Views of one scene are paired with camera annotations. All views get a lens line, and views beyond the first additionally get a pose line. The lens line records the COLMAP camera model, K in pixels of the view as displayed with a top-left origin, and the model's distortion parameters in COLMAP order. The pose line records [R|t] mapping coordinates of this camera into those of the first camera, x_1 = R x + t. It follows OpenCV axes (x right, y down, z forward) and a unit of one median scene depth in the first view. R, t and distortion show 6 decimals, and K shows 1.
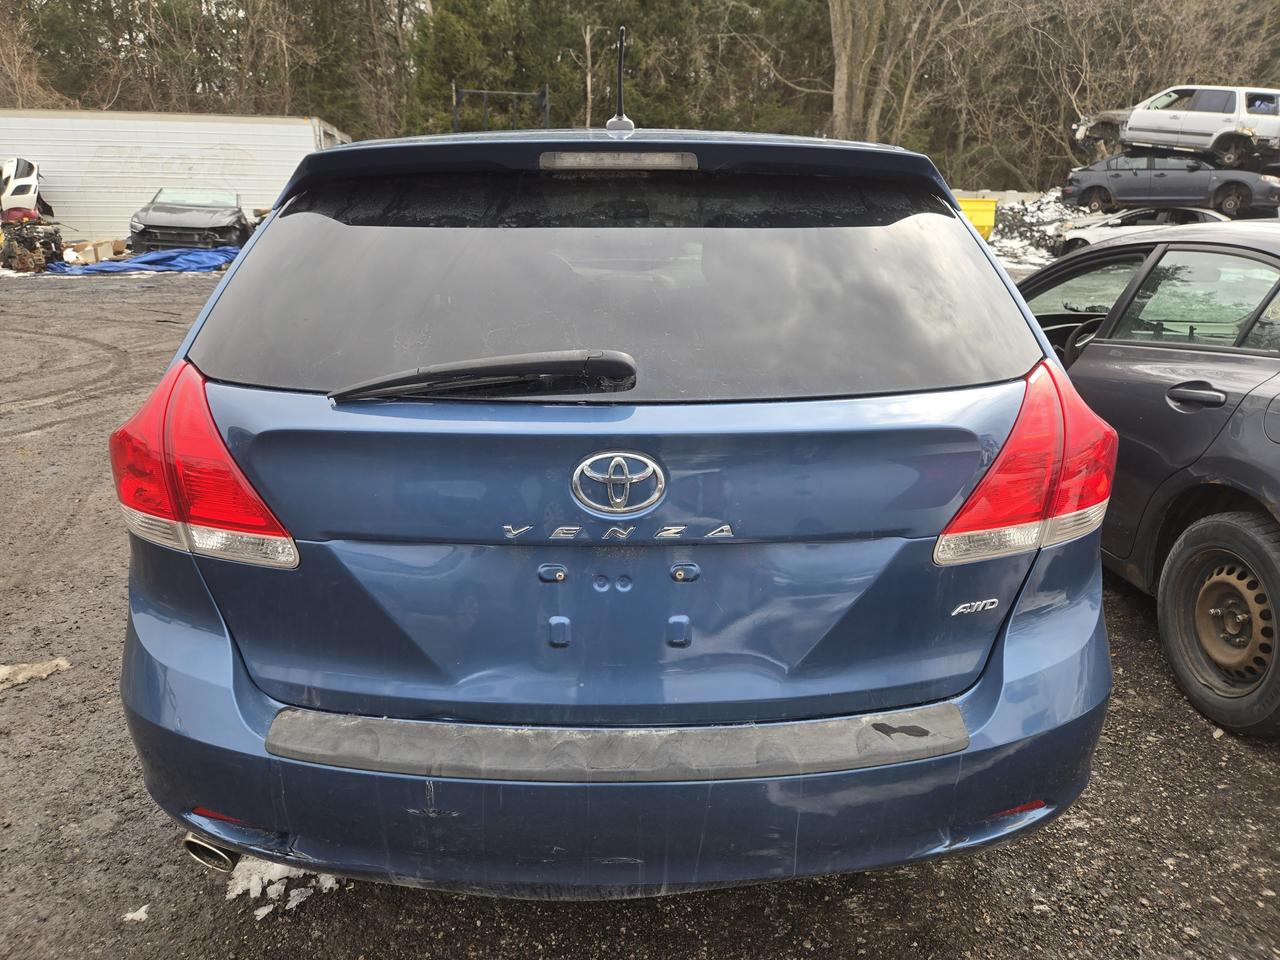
lens RADIAL K [[865.1, 0, 632.3], [0, 865.1, 478.0], [0, 0, 1]] dist [0.049293, -0.048750]
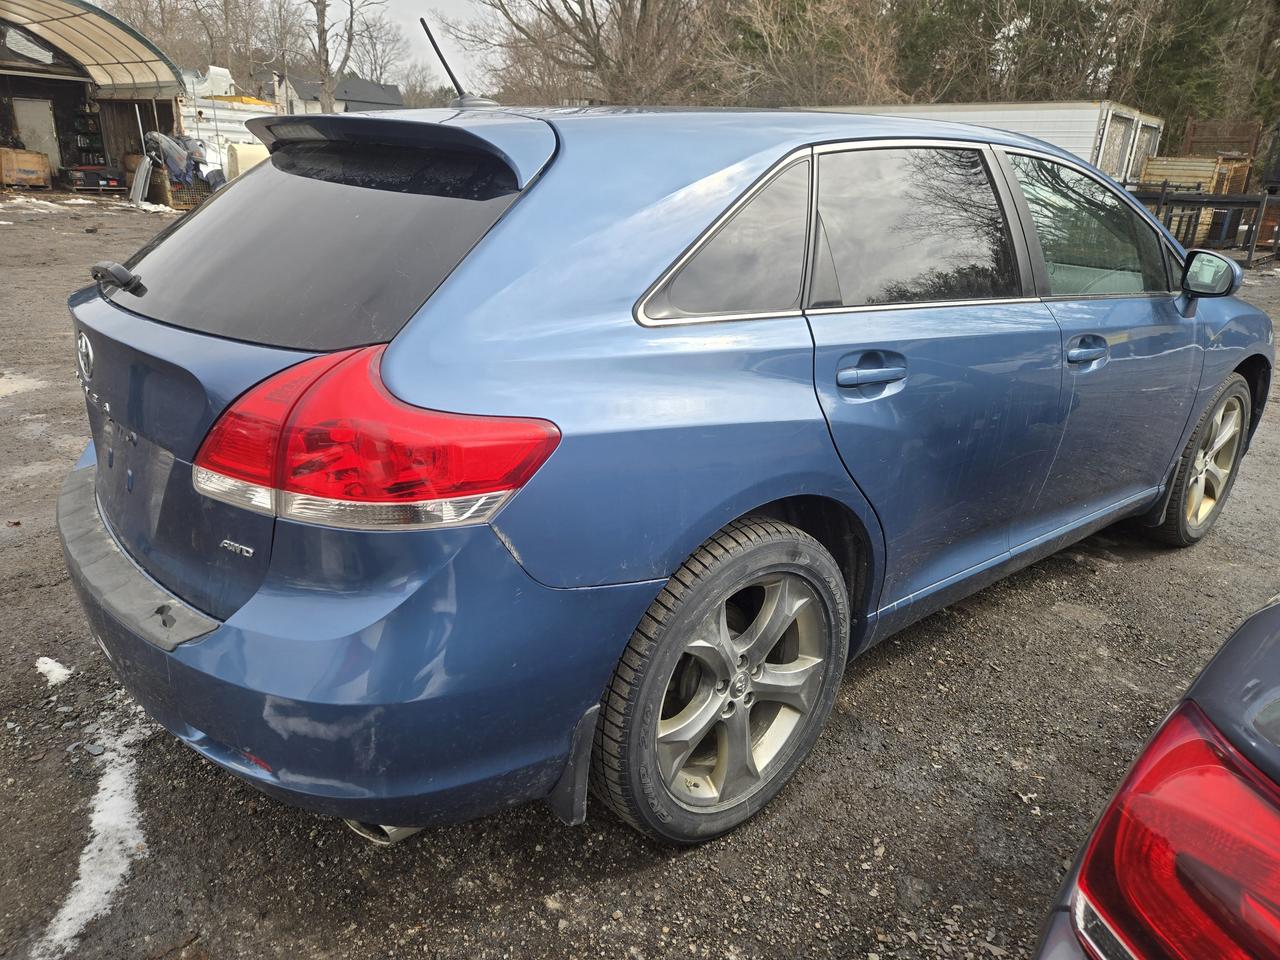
lens RADIAL K [[865.1, 0, 632.3], [0, 865.1, 478.0], [0, 0, 1]] dist [0.049293, -0.048750]
pose [[0.627969, 0.269492, -0.730089, 0.116680], [-0.261552, 0.956644, 0.128151, -0.015707], [0.732971, 0.110481, 0.671228, 0.050319]]
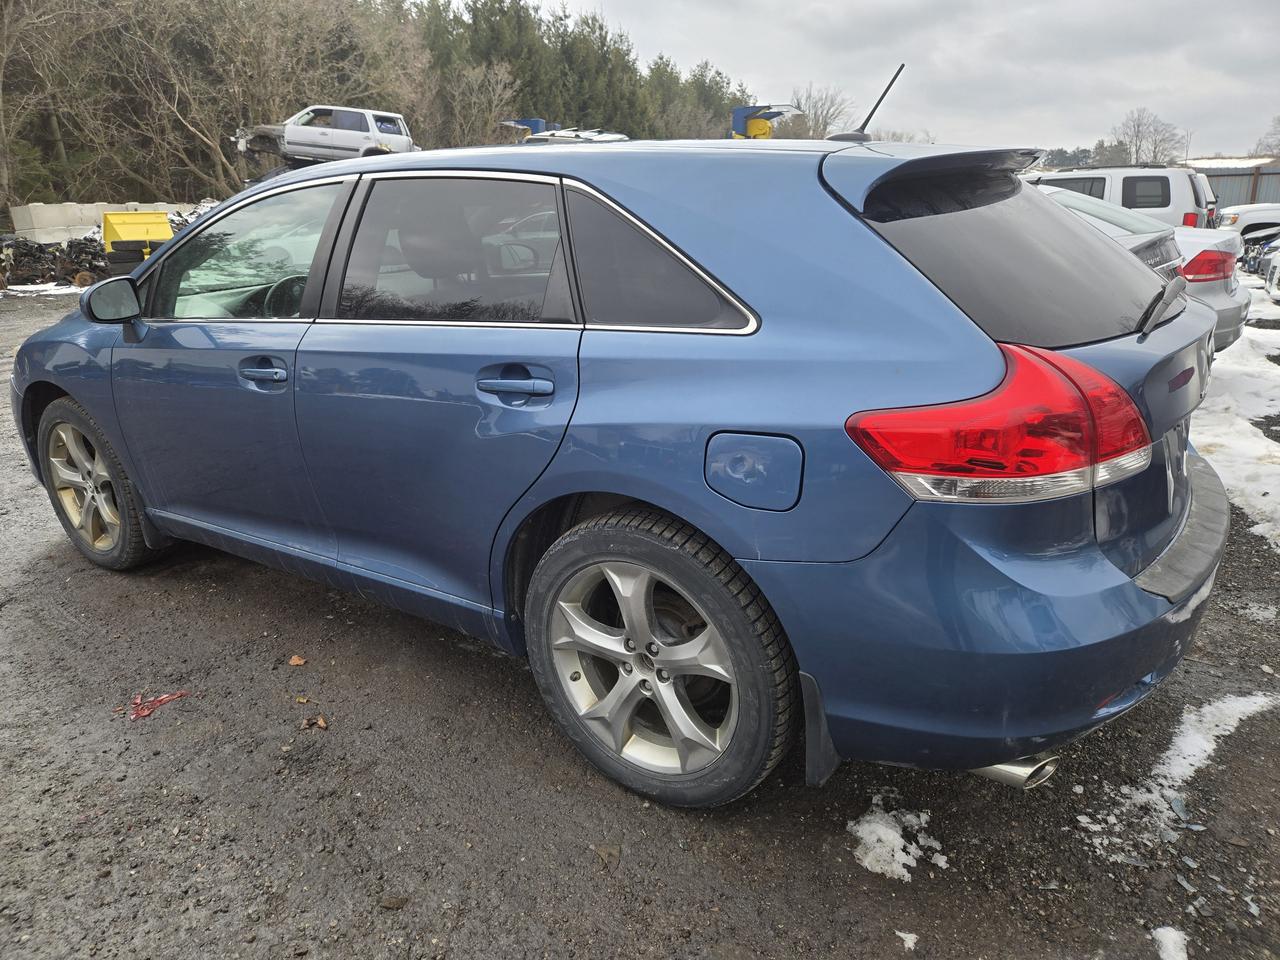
lens RADIAL K [[865.1, 0, 632.3], [0, 865.1, 478.0], [0, 0, 1]] dist [0.049293, -0.048750]
pose [[0.573244, -0.273729, 0.772311, -0.144182], [0.282793, 0.950728, 0.127063, -0.021269], [-0.769038, 0.145566, 0.622407, 0.059346]]
